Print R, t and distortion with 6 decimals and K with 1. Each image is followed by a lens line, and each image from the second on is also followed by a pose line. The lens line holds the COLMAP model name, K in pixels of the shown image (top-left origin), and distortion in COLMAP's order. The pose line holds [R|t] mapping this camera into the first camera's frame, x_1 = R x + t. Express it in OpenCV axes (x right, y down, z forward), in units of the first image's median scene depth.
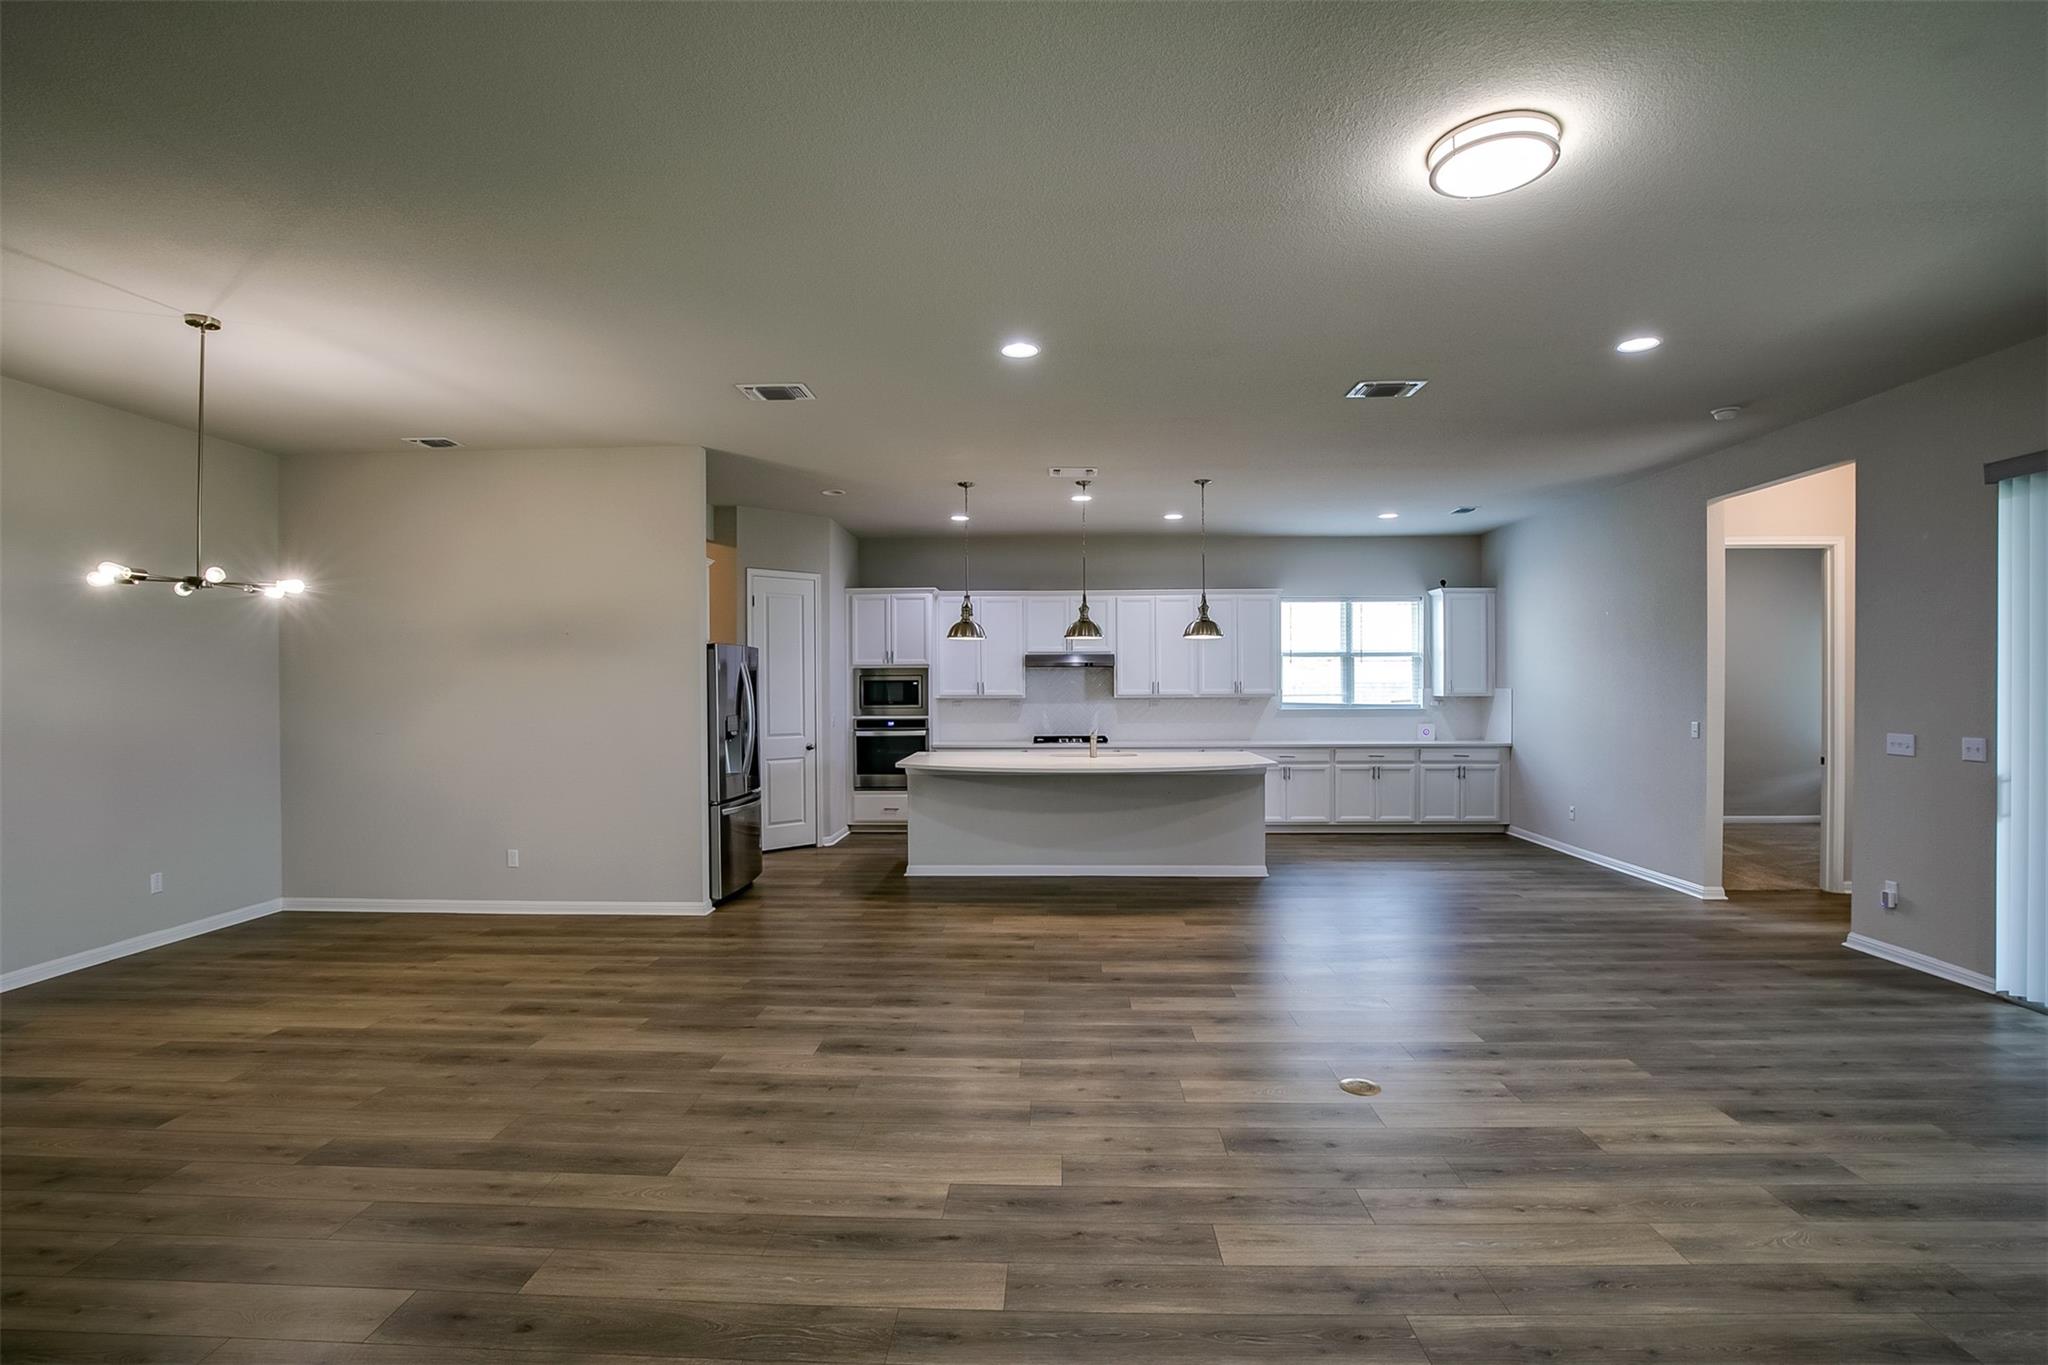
lens RADIAL K [[941.3, 0, 1035.3], [0, 941.3, 686.2], [0, 0, 1]] dist [-0.032532, 0.005241]
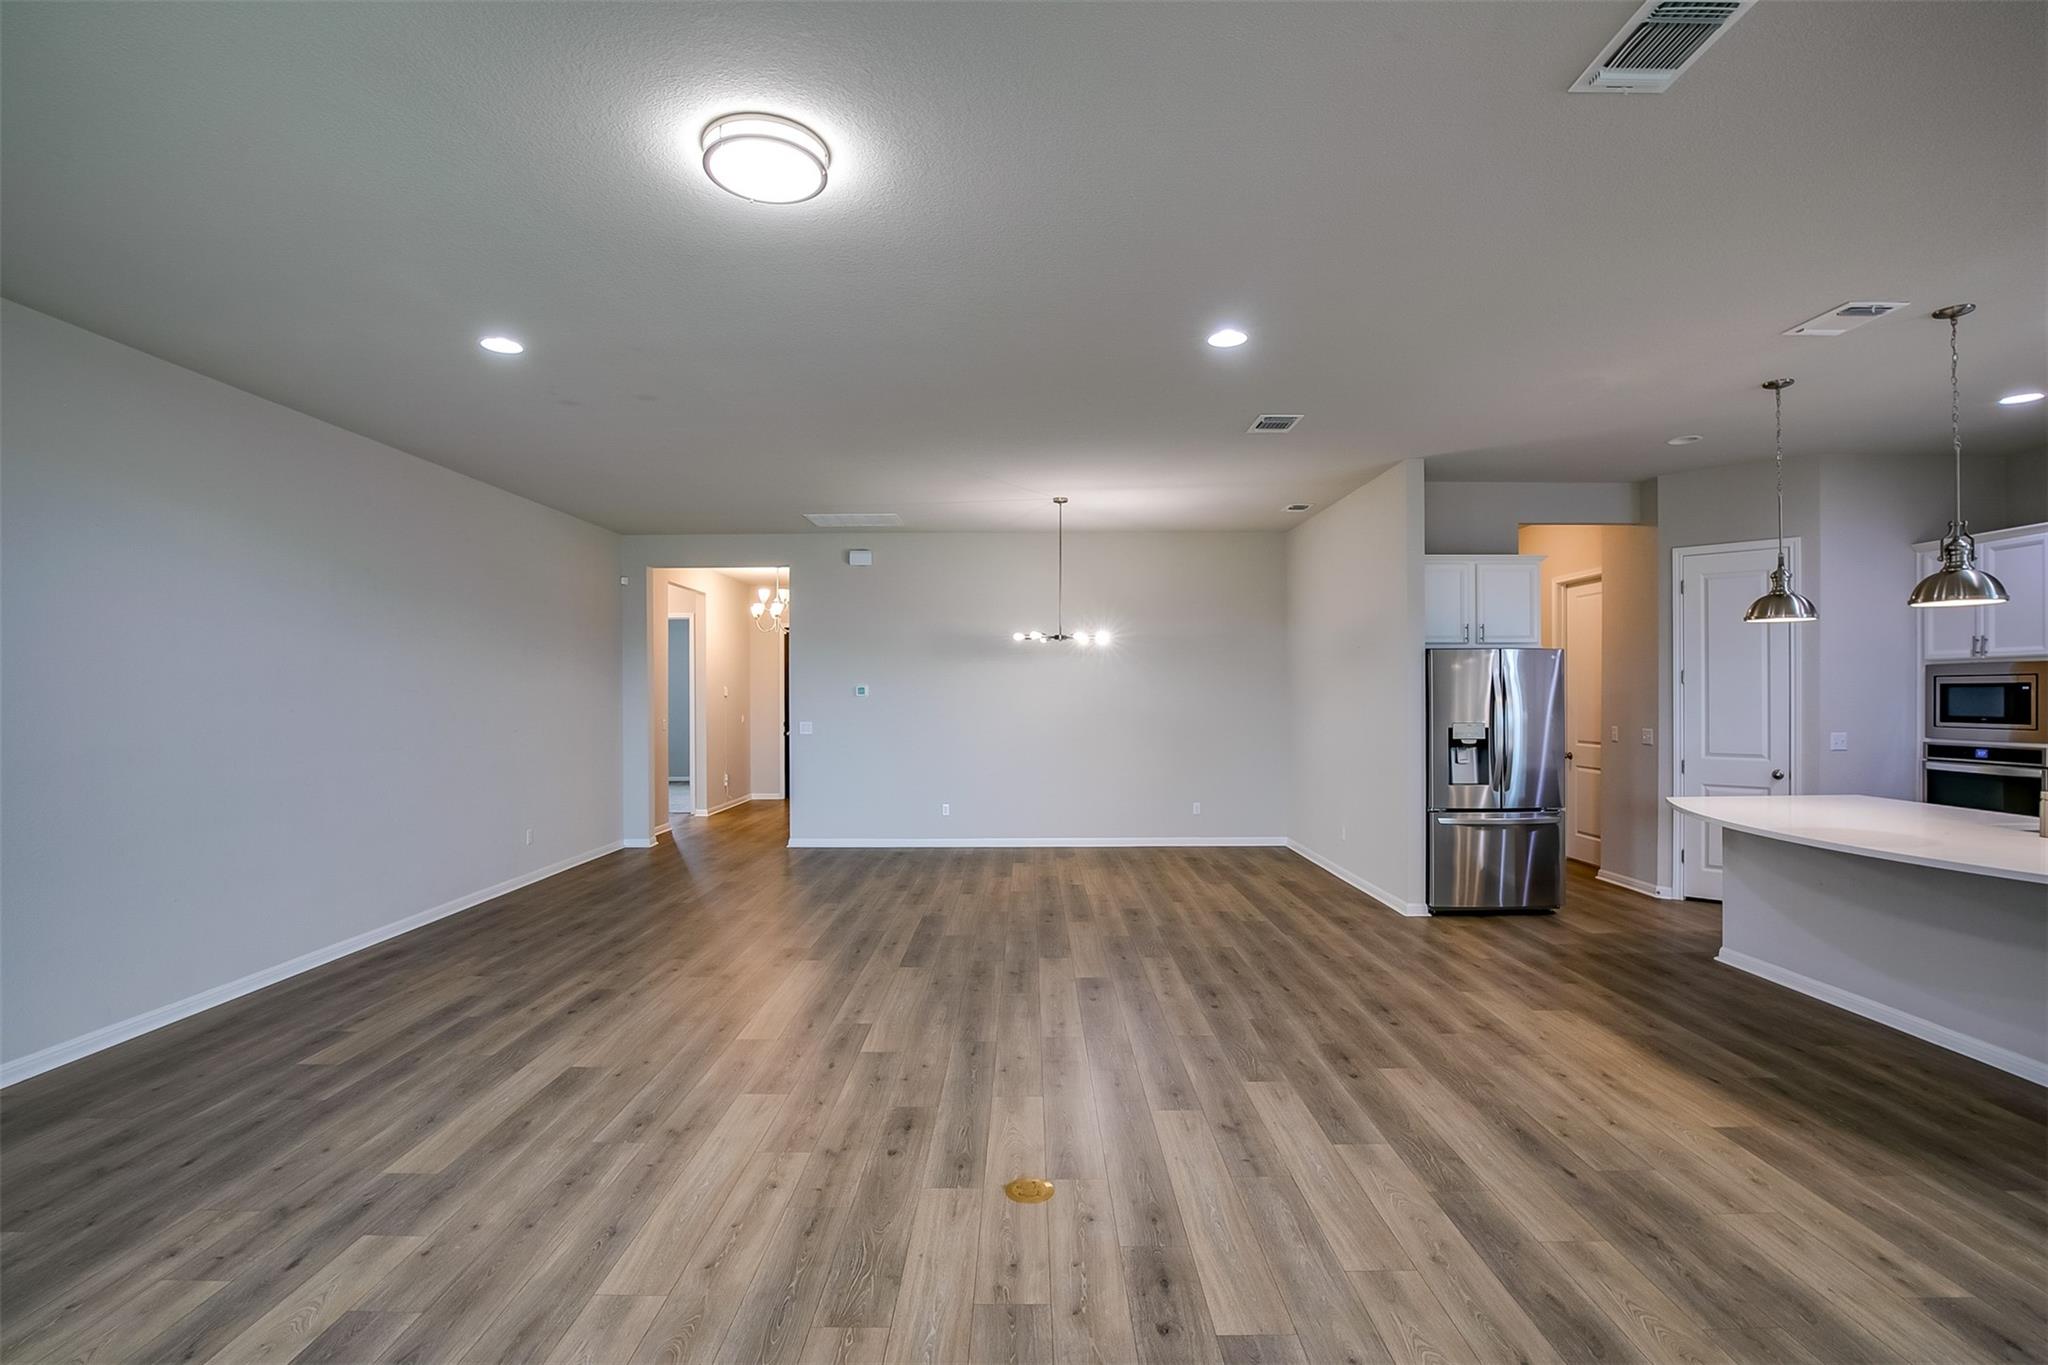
lens RADIAL K [[941.3, 0, 1029.6], [0, 941.3, 697.1], [0, 0, 1]] dist [-0.032532, 0.005241]
pose [[0.030564, 0.009258, -0.999490, 0.430879], [0.002889, 0.999952, 0.009351, -0.004278], [0.999529, -0.003173, 0.030536, 0.361878]]
